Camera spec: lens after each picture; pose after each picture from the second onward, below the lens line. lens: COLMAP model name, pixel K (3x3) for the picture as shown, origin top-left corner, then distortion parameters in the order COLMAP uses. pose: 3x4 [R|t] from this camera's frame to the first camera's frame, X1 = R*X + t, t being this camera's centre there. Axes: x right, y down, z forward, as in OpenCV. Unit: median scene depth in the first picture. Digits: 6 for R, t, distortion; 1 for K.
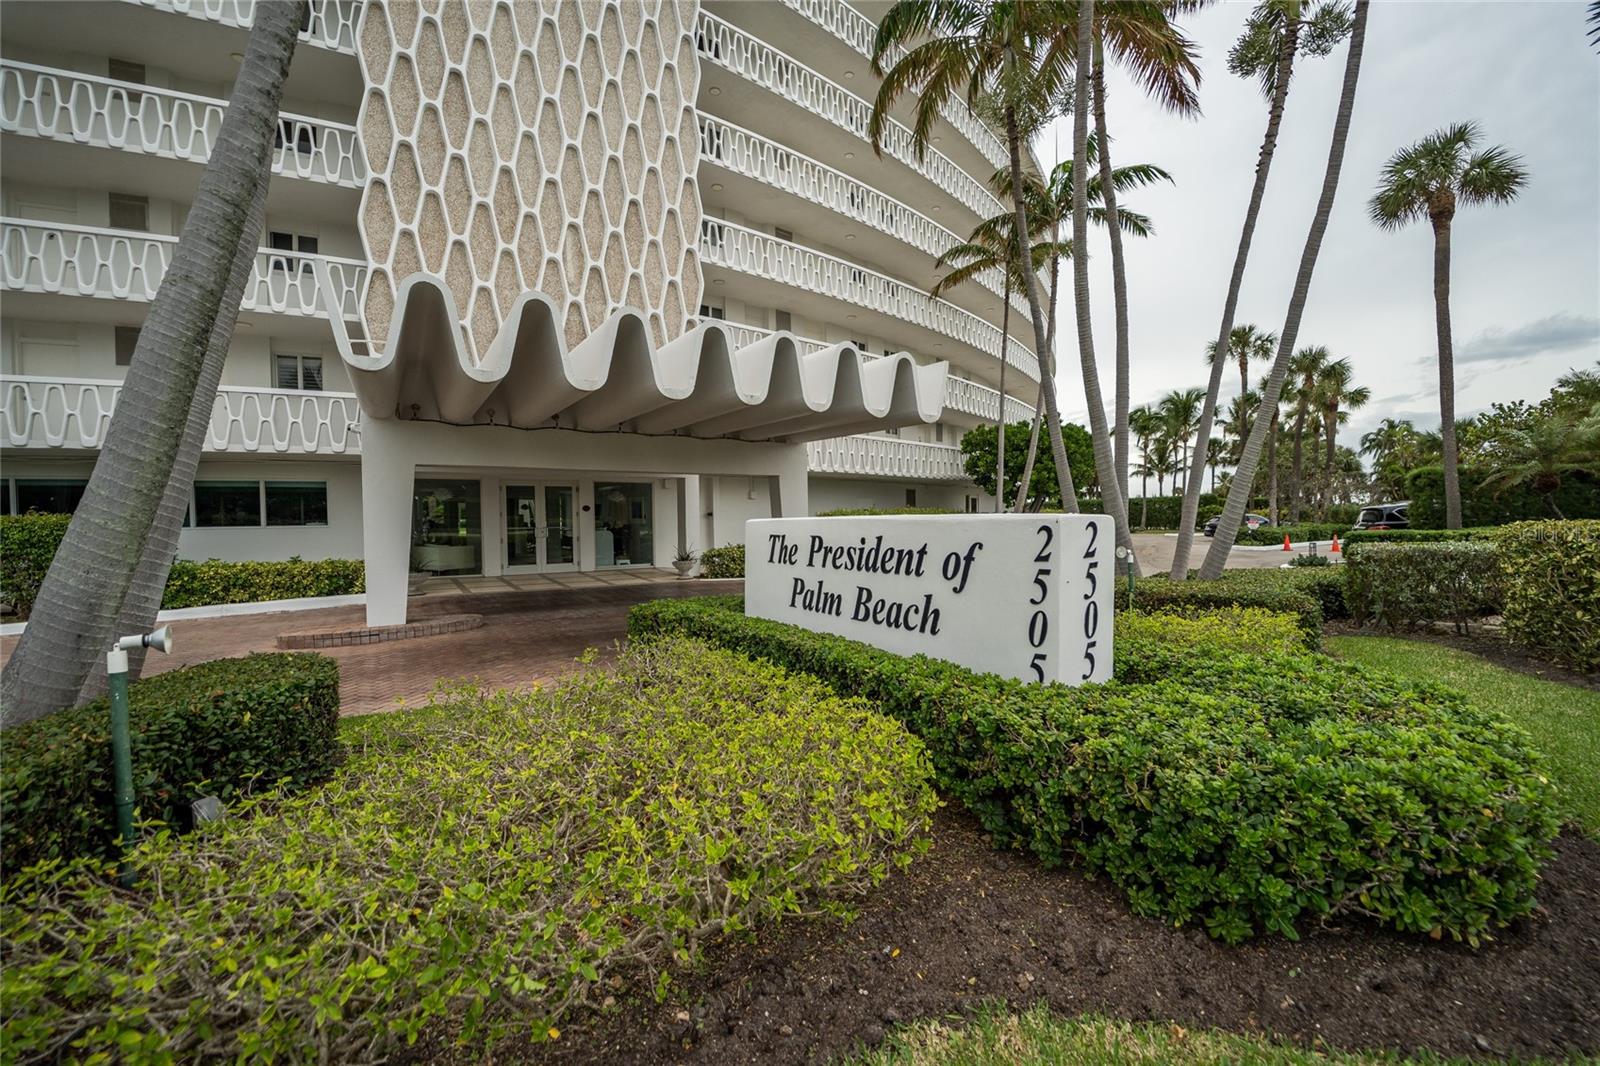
lens RADIAL K [[663.6, 0, 821.4], [0, 663.6, 539.1], [0, 0, 1]] dist [-0.033284, -0.000010]
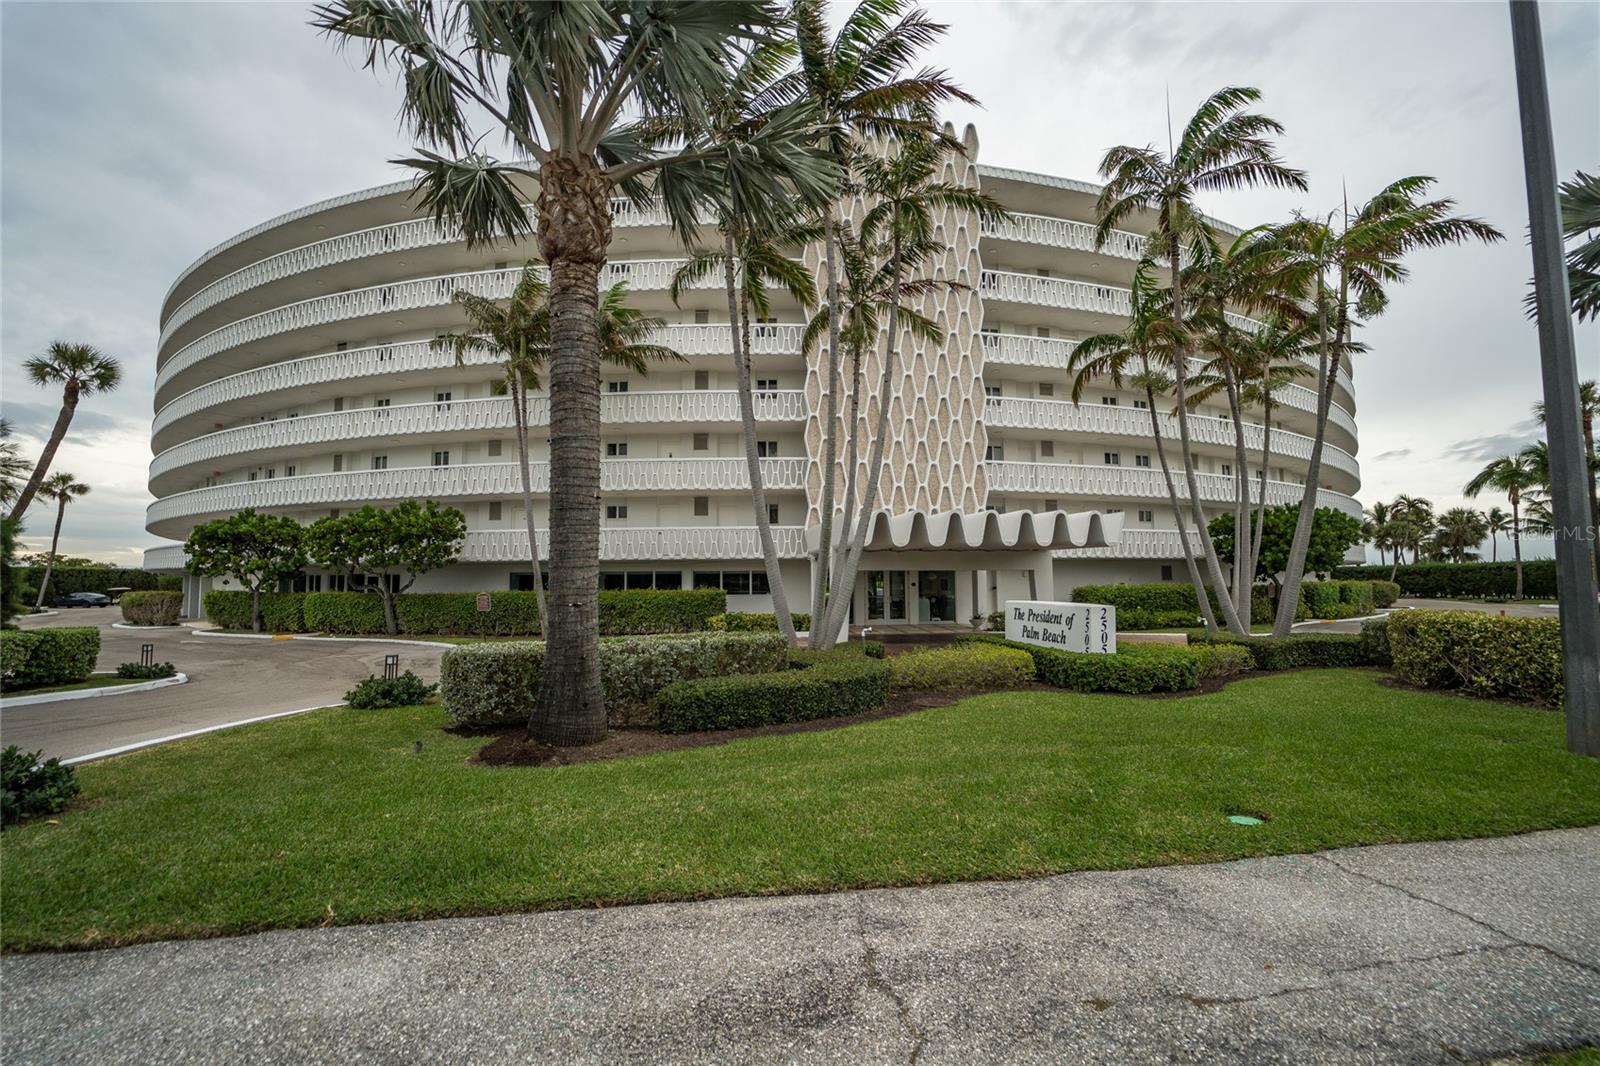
lens RADIAL K [[669.1, 0, 800.0], [0, 669.1, 533.0], [0, 0, 1]] dist [0.001225, 0.000169]
pose [[0.897775, -0.026963, -0.439628, 0.146564], [-0.016562, 0.995352, -0.094868, -0.016601], [0.440142, 0.092452, 0.893156, -0.766254]]
